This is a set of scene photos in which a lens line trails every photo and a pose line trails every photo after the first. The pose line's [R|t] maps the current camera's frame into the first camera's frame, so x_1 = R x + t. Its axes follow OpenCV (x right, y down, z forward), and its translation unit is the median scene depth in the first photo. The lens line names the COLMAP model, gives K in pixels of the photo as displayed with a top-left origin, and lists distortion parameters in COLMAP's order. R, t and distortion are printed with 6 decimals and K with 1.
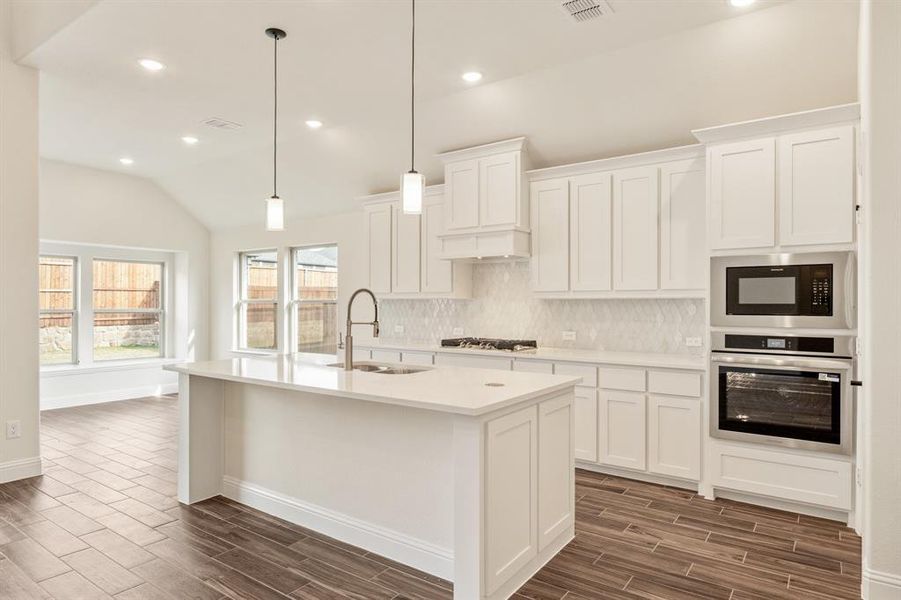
lens RADIAL K [[530.0, 0, 448.0], [0, 530.0, 307.6], [0, 0, 1]] dist [-0.002763, 0.001891]
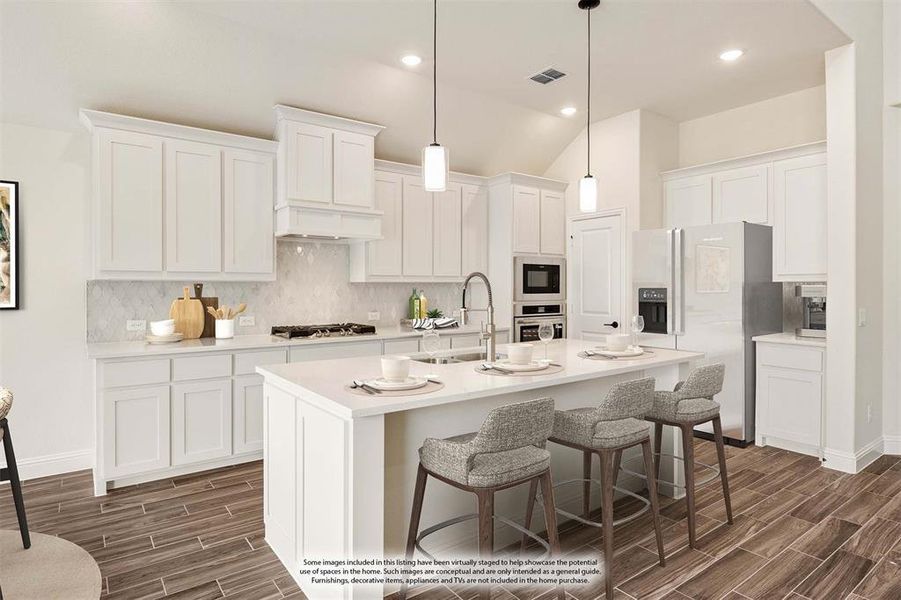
lens RADIAL K [[511.0, 0, 455.2], [0, 511.0, 281.9], [0, 0, 1]] dist [0.024053, -0.000325]
pose [[0.306959, 0.006613, 0.951700, -0.849910], [0.008898, 0.999912, -0.009818, -0.006879], [-0.951681, 0.011482, 0.306873, 0.616525]]
